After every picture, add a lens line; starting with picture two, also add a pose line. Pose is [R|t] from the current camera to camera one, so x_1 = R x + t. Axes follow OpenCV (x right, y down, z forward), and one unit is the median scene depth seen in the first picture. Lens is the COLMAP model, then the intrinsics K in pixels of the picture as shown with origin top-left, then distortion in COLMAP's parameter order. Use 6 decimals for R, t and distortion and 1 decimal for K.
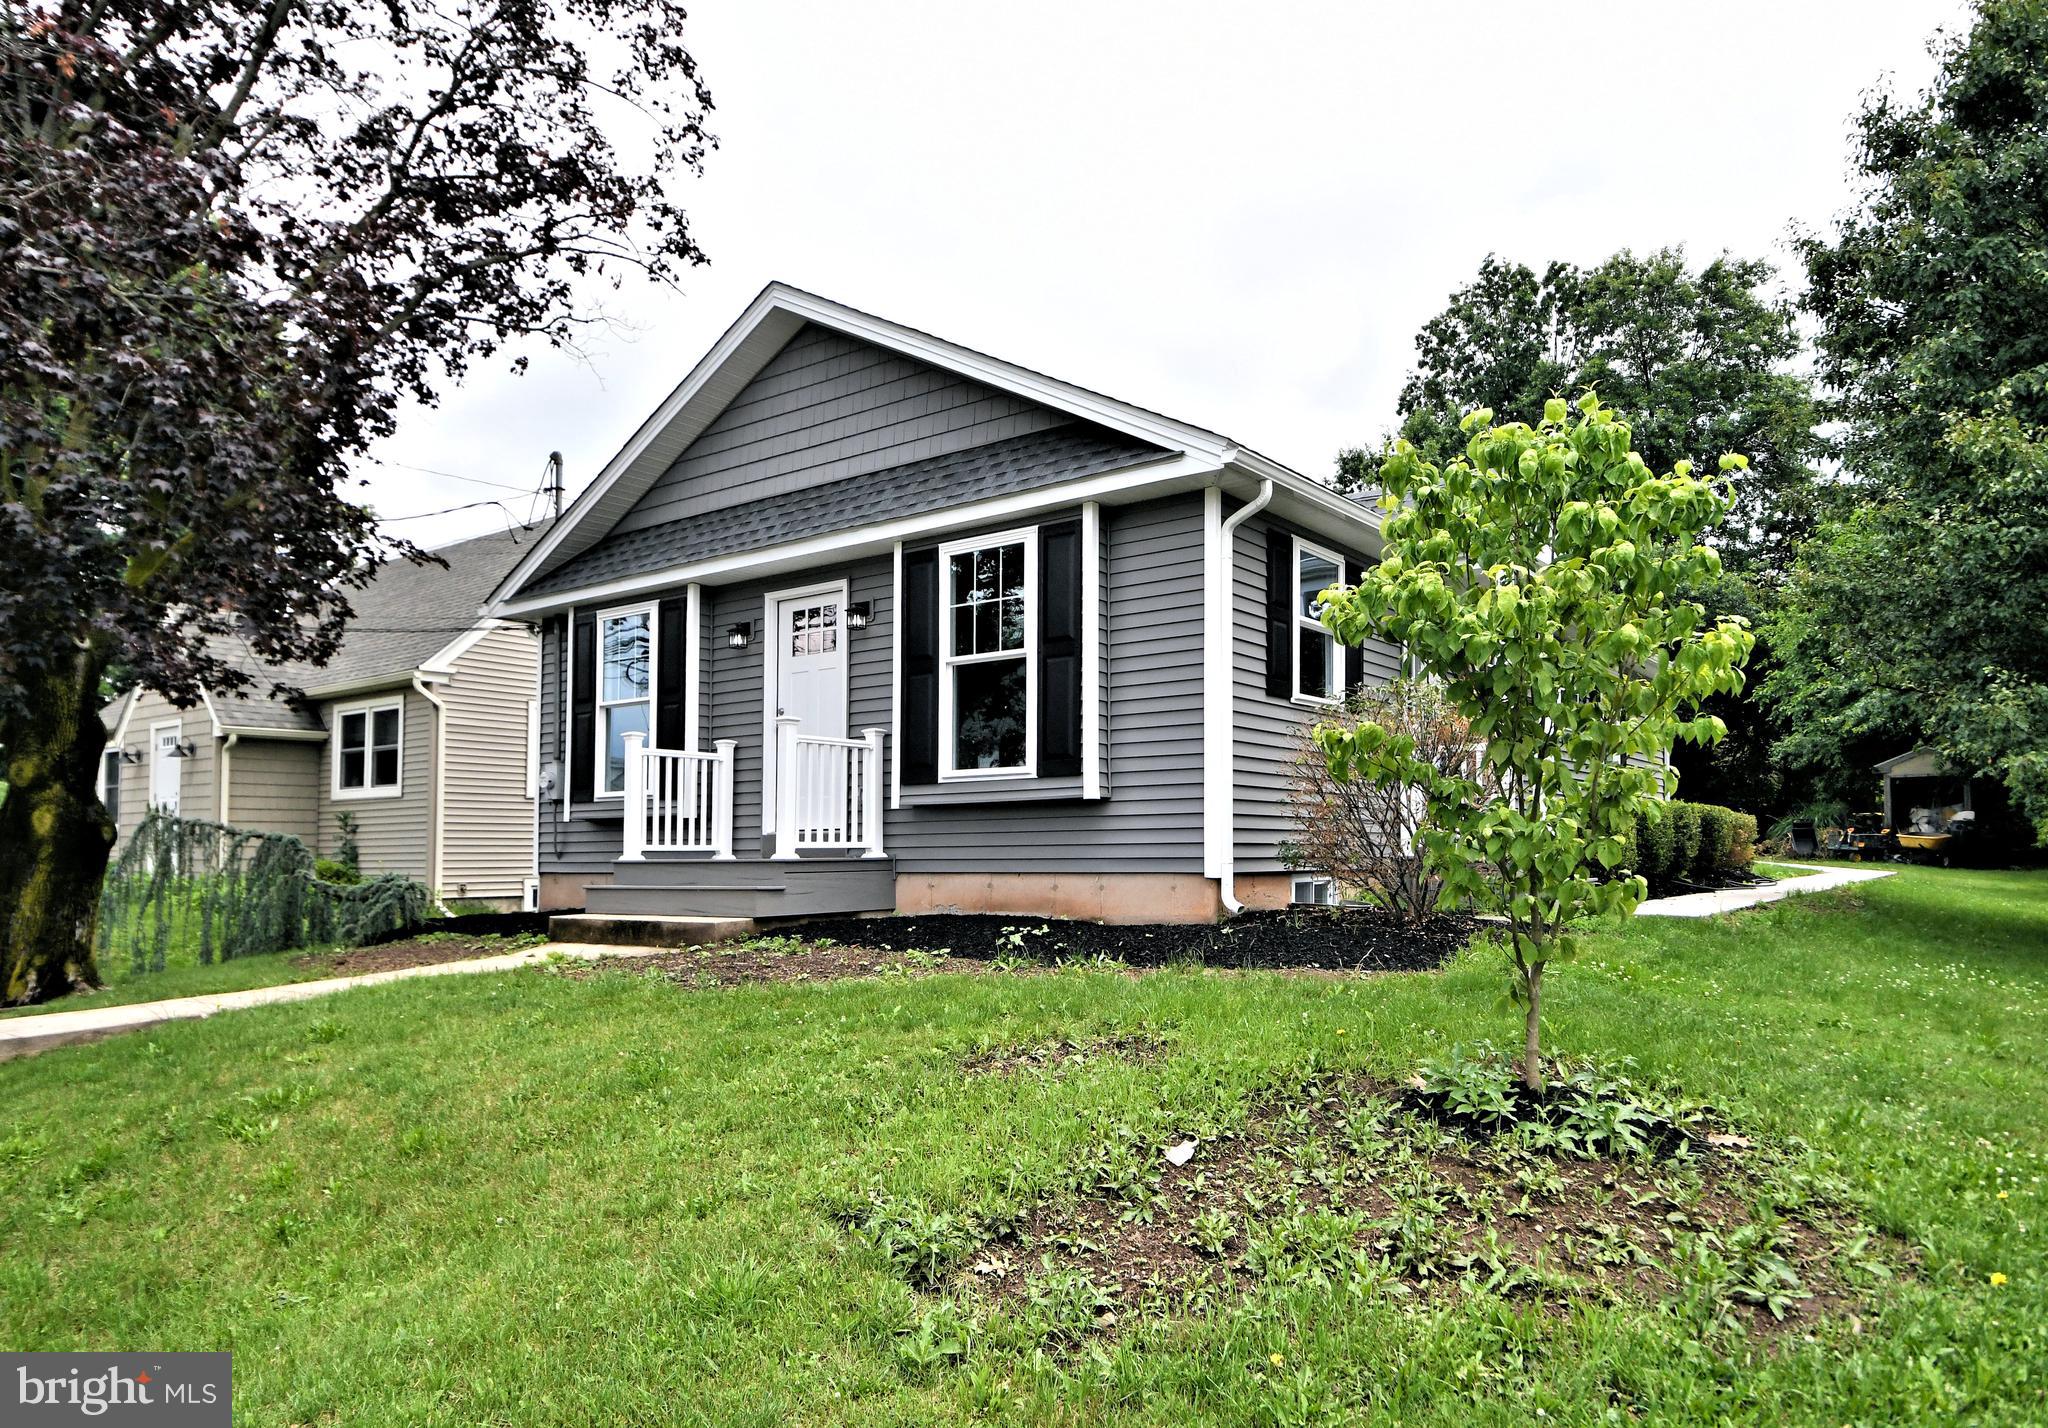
lens RADIAL K [[1345.6, 0, 1024.0], [0, 1345.6, 714.0], [0, 0, 1]] dist [-0.063098, 0.000443]
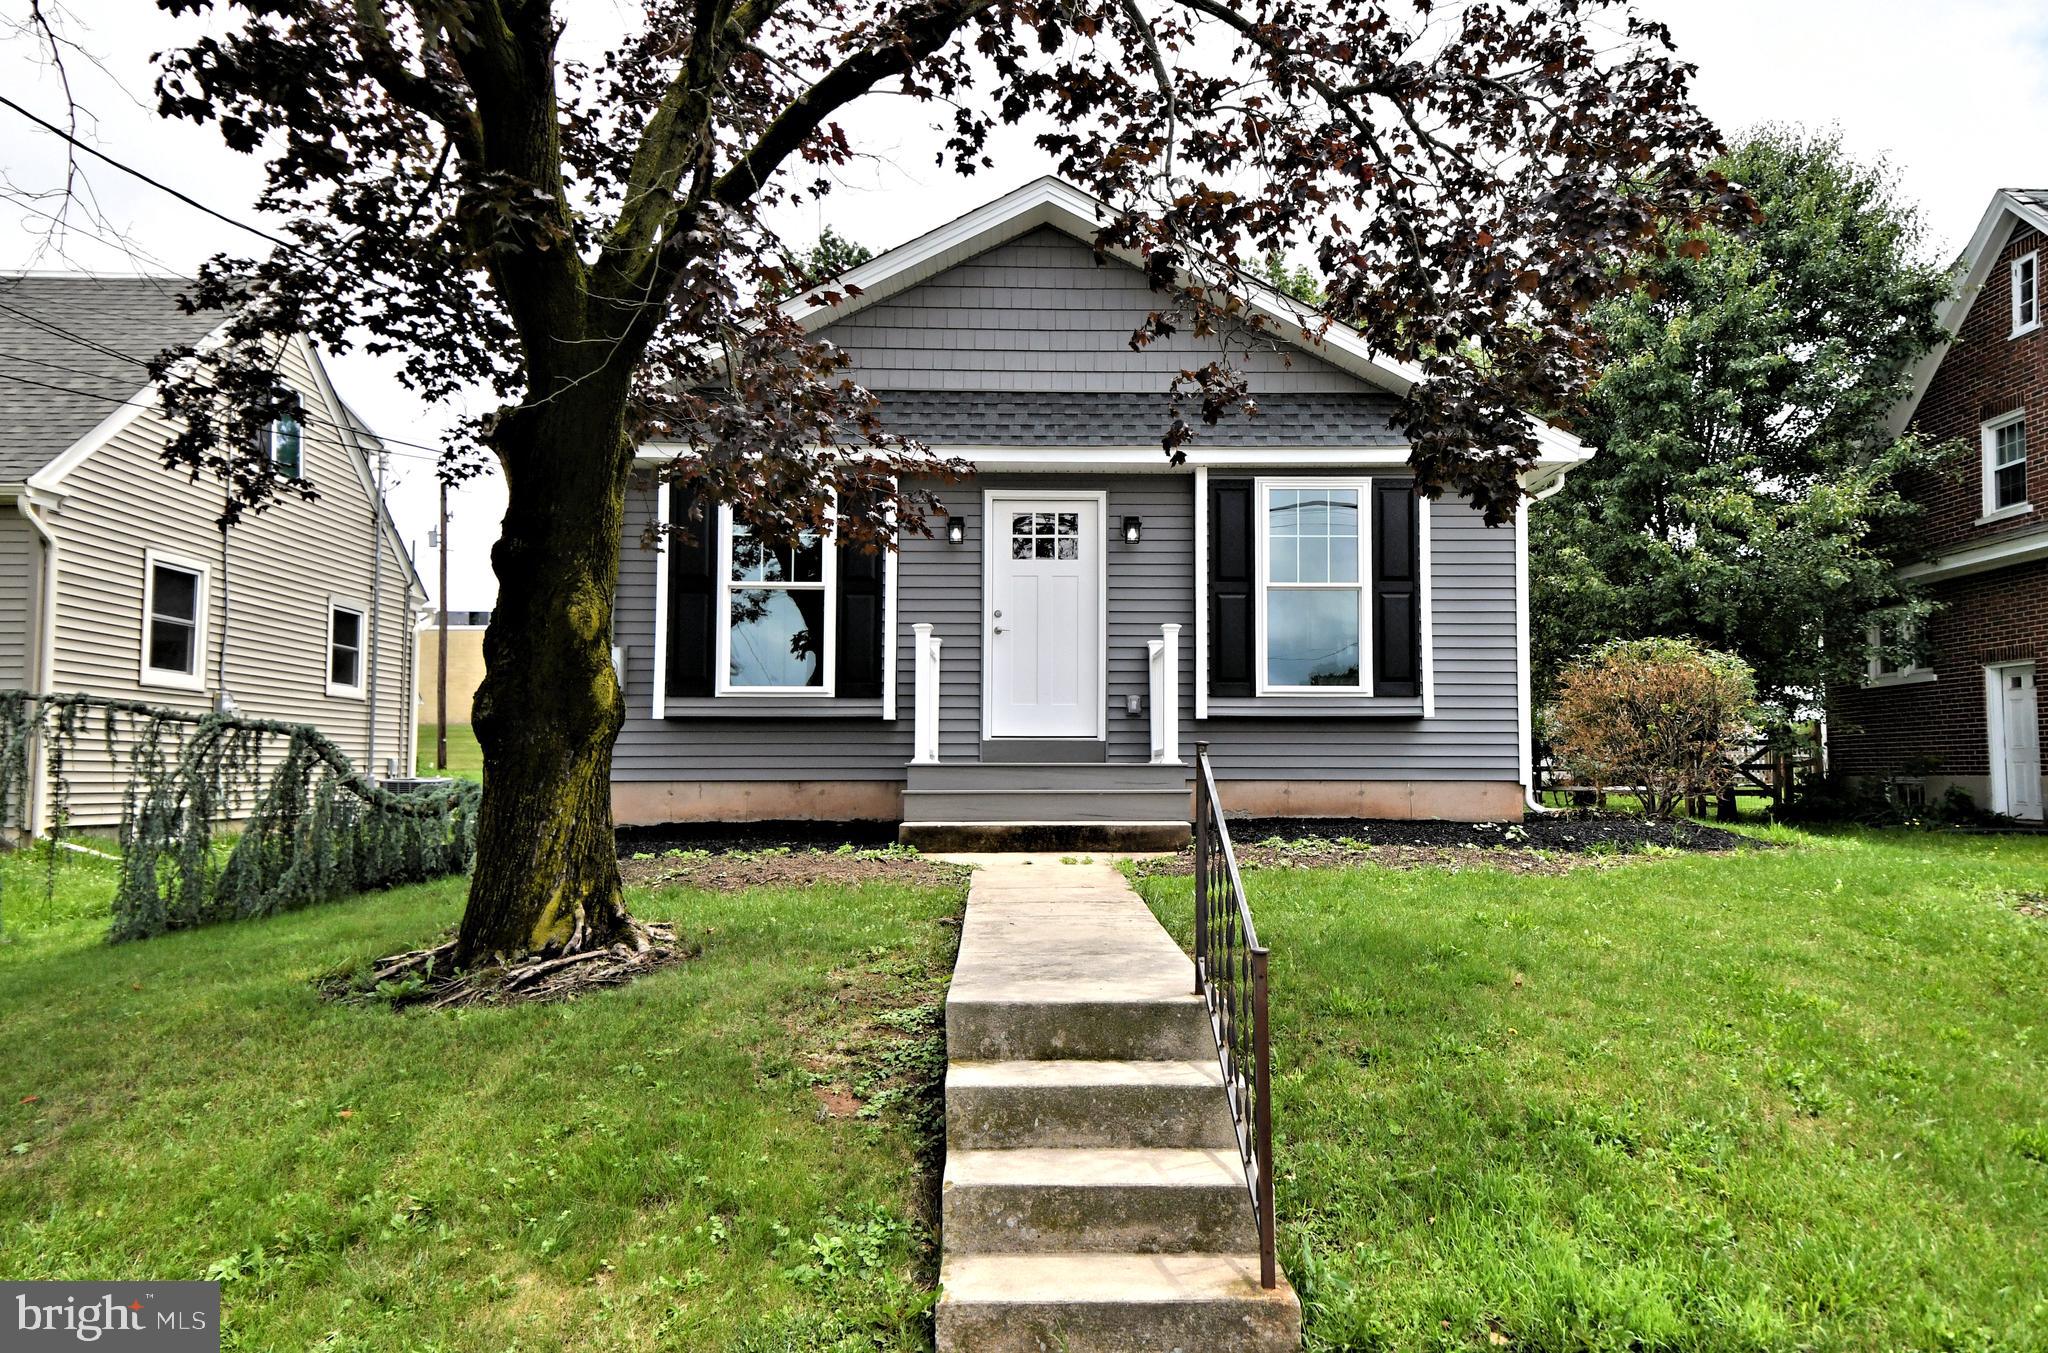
lens RADIAL K [[1352.1, 0, 1024.0], [0, 1352.1, 676.5], [0, 0, 1]] dist [0.052569, 0.000381]
pose [[0.769929, 0.064199, 0.634892, -0.882857], [-0.072203, 0.997301, -0.013284, 0.061684], [-0.634032, -0.035614, 0.772487, 0.261819]]
